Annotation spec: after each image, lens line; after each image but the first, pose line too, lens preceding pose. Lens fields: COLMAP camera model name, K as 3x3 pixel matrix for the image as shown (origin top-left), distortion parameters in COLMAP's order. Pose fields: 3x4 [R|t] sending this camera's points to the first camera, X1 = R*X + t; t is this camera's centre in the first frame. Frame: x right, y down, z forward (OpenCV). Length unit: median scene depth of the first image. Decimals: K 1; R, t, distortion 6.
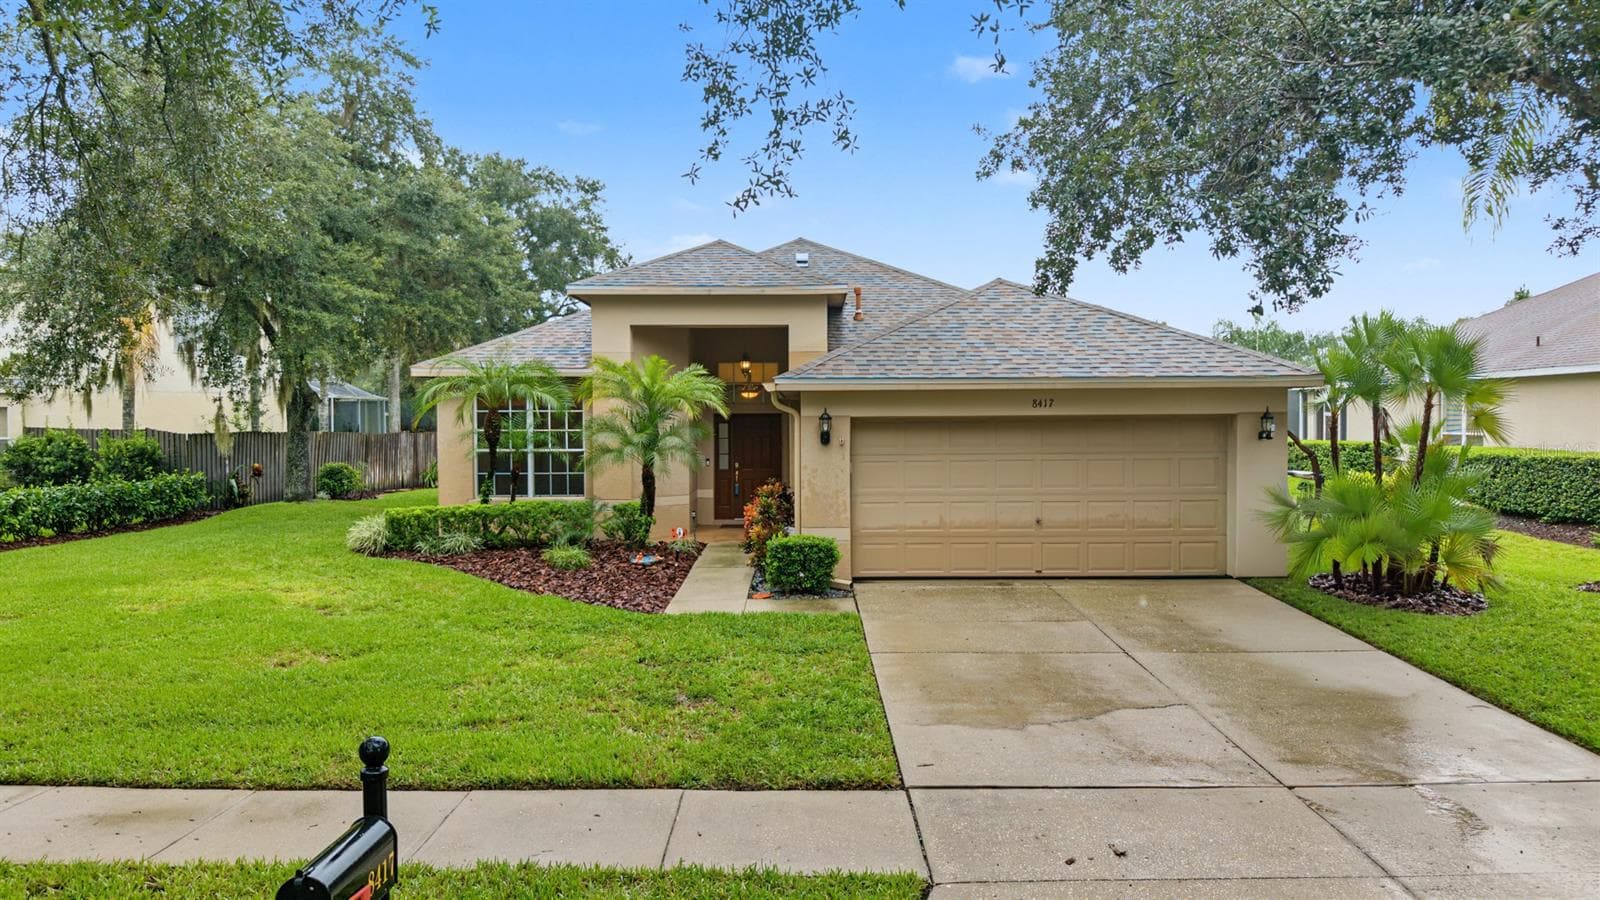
lens RADIAL K [[869.4, 0, 800.0], [0, 869.4, 450.0], [0, 0, 1]] dist [0.016071, -0.001374]
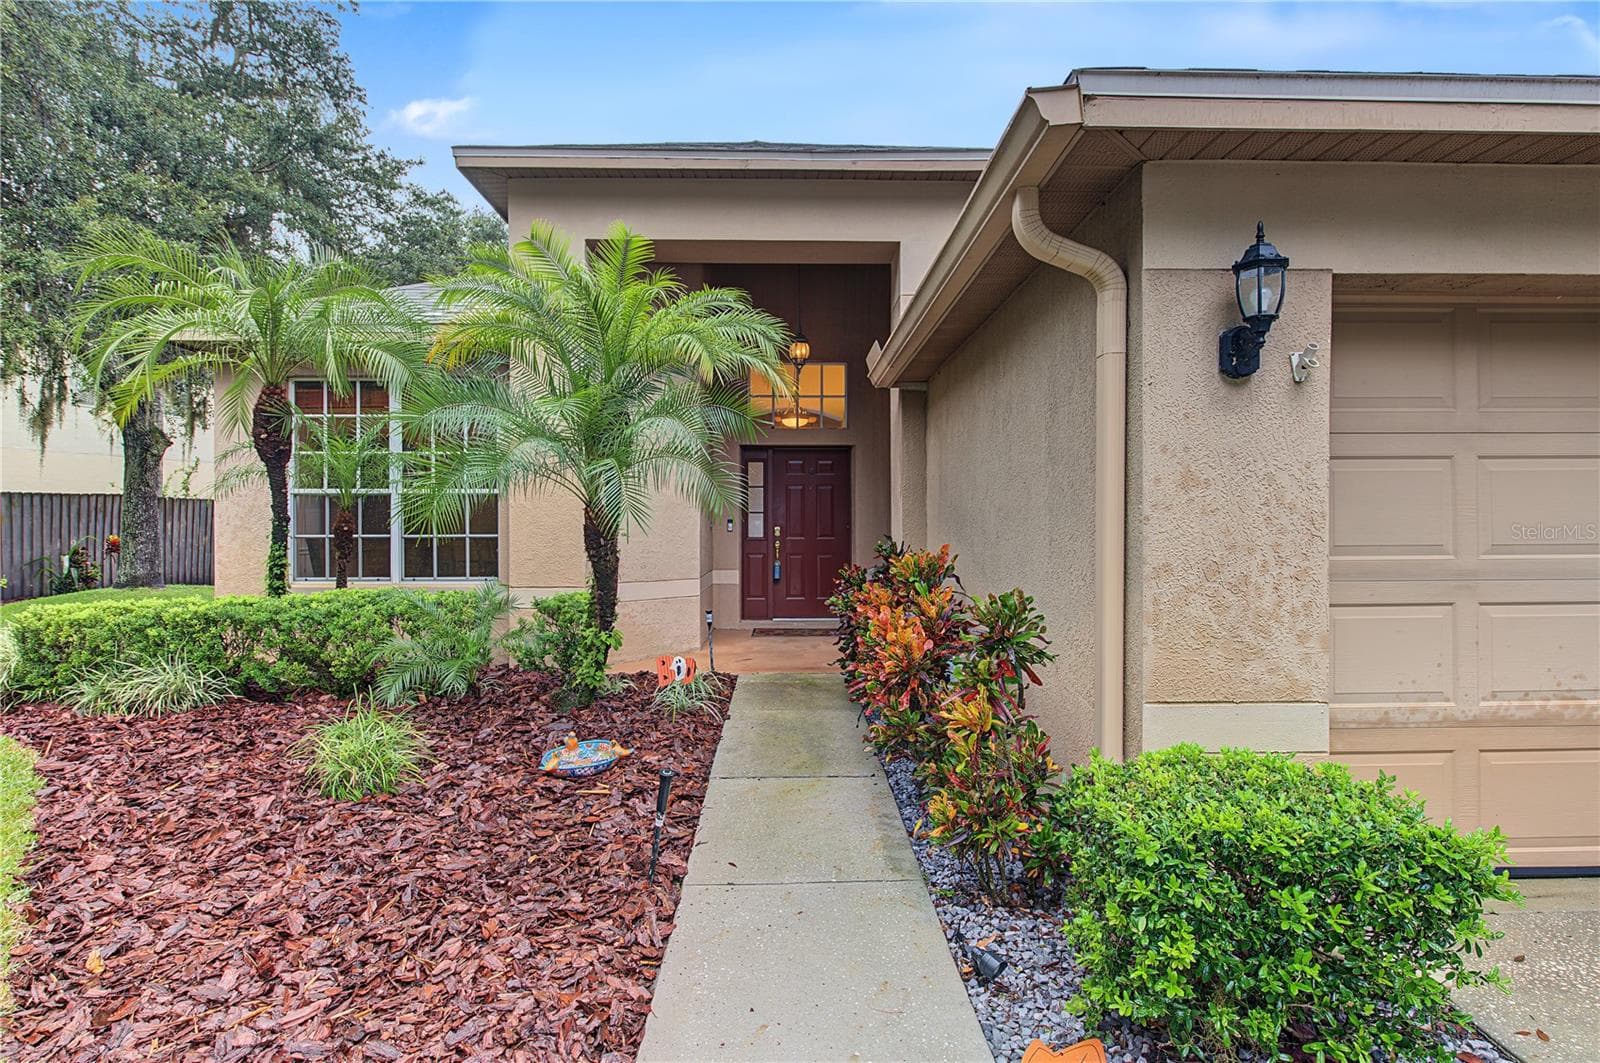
lens RADIAL K [[711.6, 0, 801.9], [0, 711.6, 526.6], [0, 0, 1]] dist [-0.007206, -0.000137]
pose [[0.999749, 0.004754, 0.021899, -0.084665], [-0.004202, 0.999675, -0.025162, 0.034445], [-0.022011, 0.025064, 0.999443, 0.637111]]
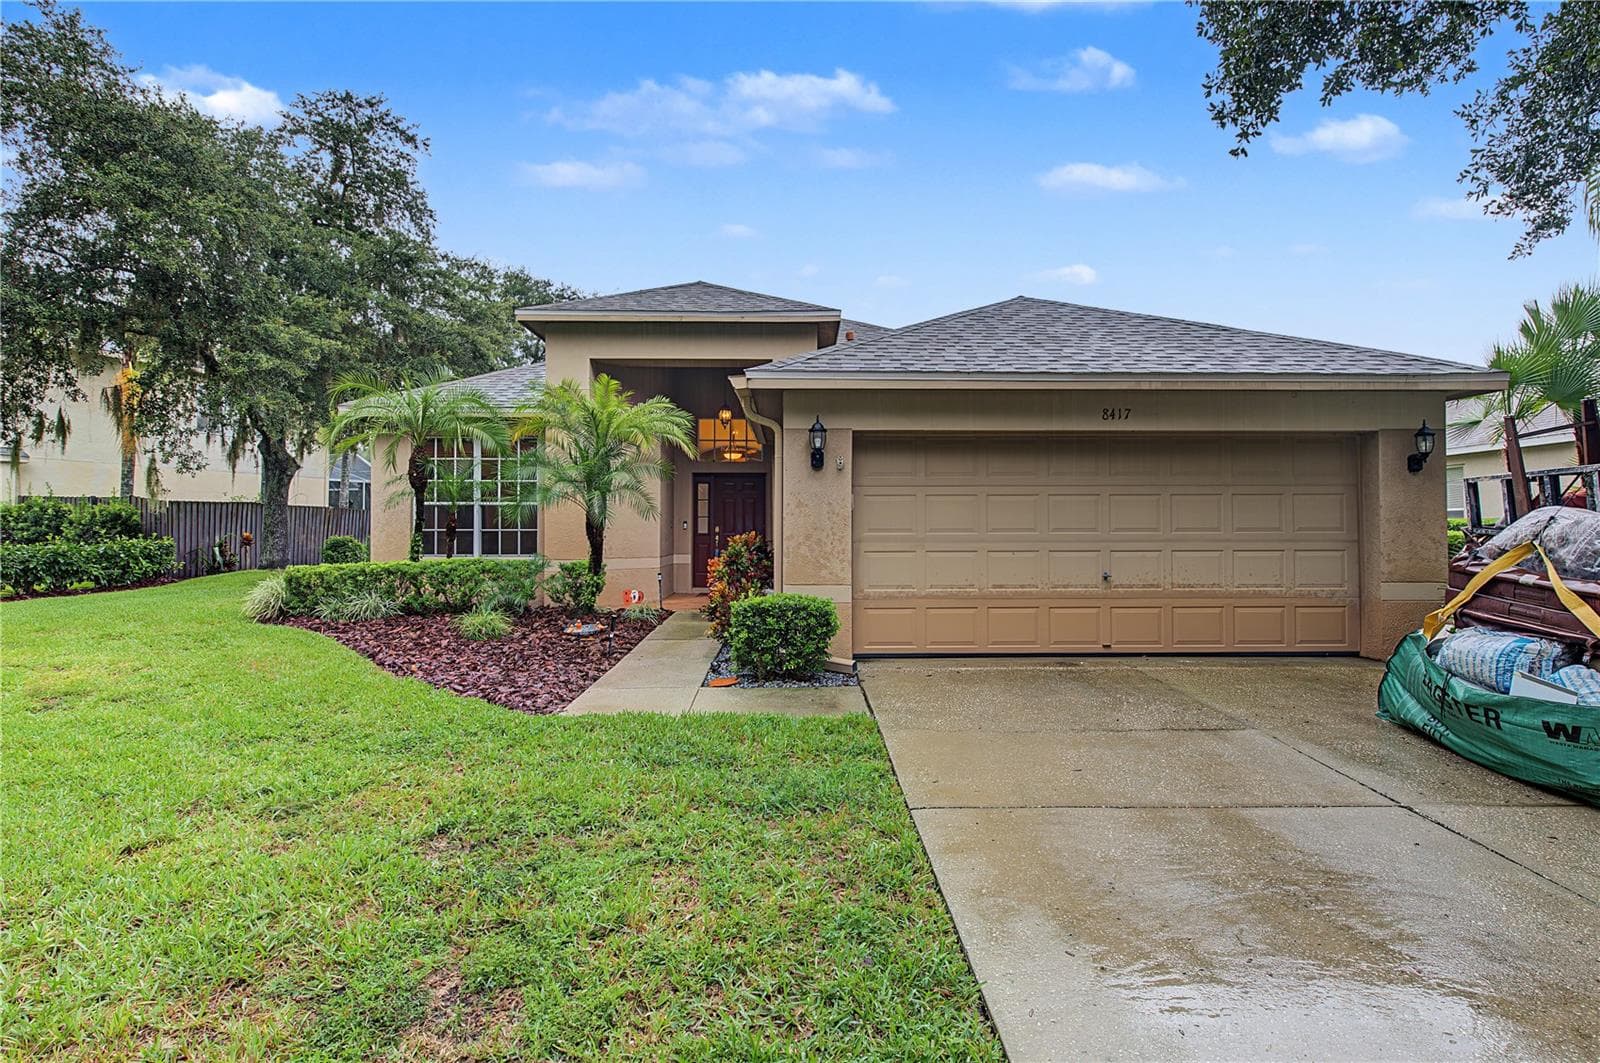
lens RADIAL K [[675.9, 0, 799.8], [0, 675.9, 522.0], [0, 0, 1]] dist [-0.003631, -0.000052]
pose [[0.999834, 0.007194, 0.016723, 0.004539], [-0.006546, 0.999238, -0.038488, 0.047722], [-0.016987, 0.038373, 0.999119, 0.354365]]
